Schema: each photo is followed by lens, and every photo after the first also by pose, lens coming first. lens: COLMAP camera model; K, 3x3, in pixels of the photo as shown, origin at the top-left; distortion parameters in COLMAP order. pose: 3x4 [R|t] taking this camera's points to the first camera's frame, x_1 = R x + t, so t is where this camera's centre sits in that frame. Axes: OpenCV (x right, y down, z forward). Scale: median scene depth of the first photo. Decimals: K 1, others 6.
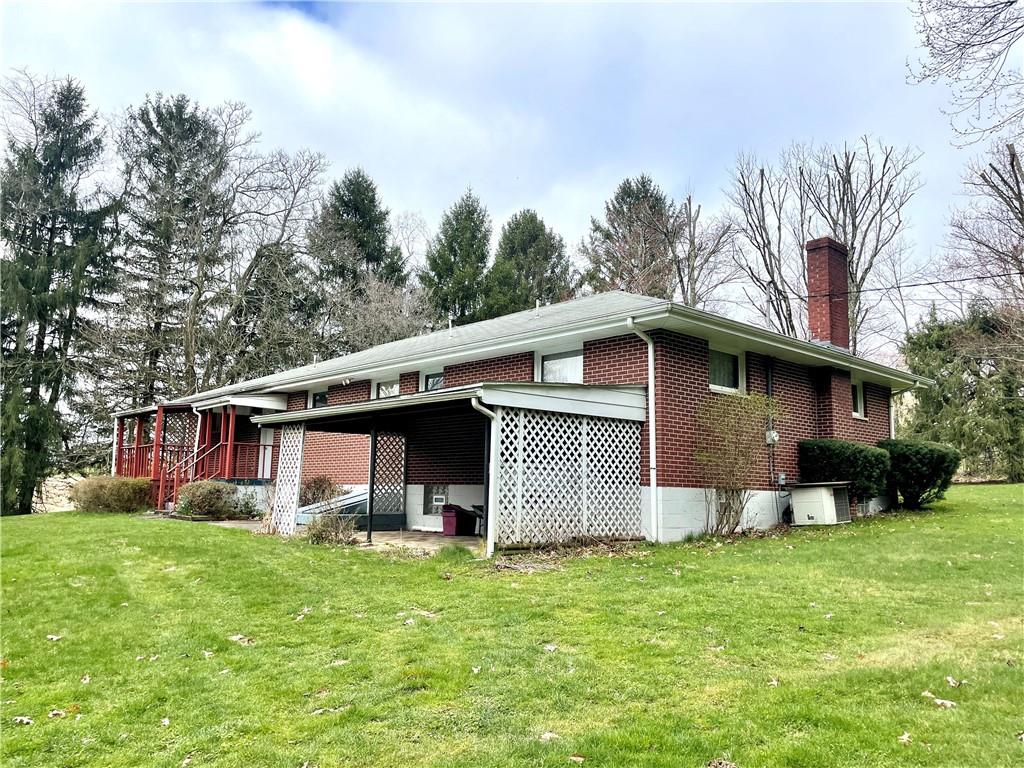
lens RADIAL K [[771.2, 0, 515.8], [0, 771.2, 379.8], [0, 0, 1]] dist [0.095113, -0.124525]
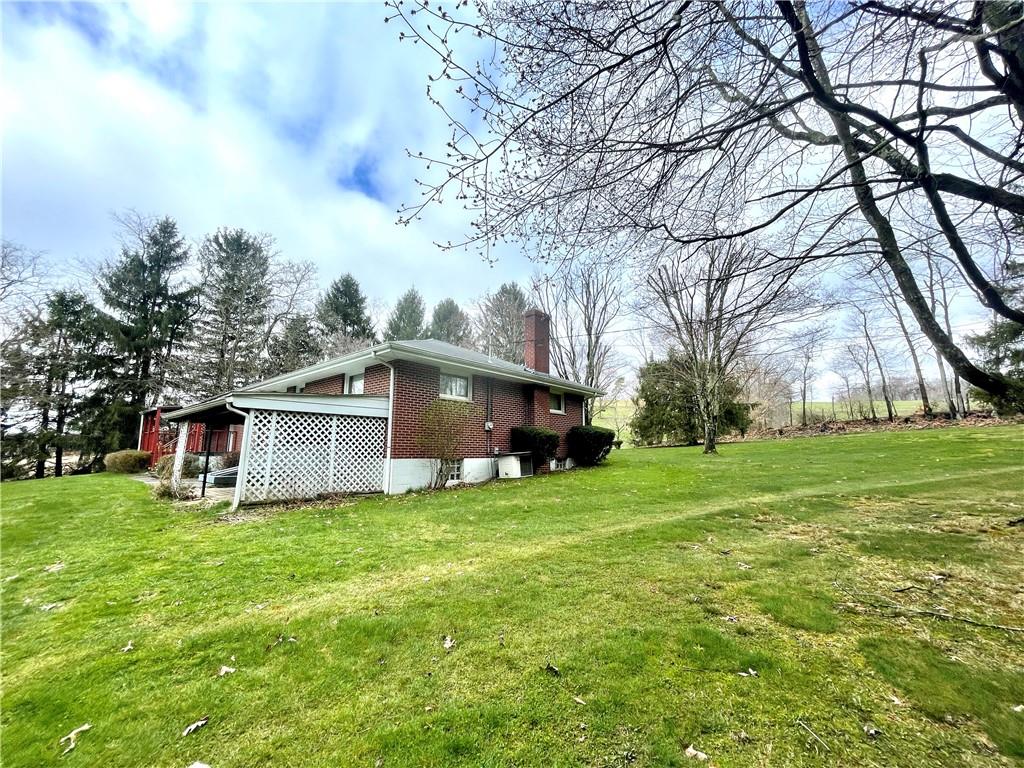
lens RADIAL K [[411.1, 0, 510.9], [0, 411.1, 388.8], [0, 0, 1]] dist [-0.005369, -0.000394]
pose [[0.995152, 0.001902, 0.098335, 0.102150], [-0.001147, 0.999969, -0.007740, 0.000331], [-0.098347, 0.007590, 0.995123, 0.041620]]
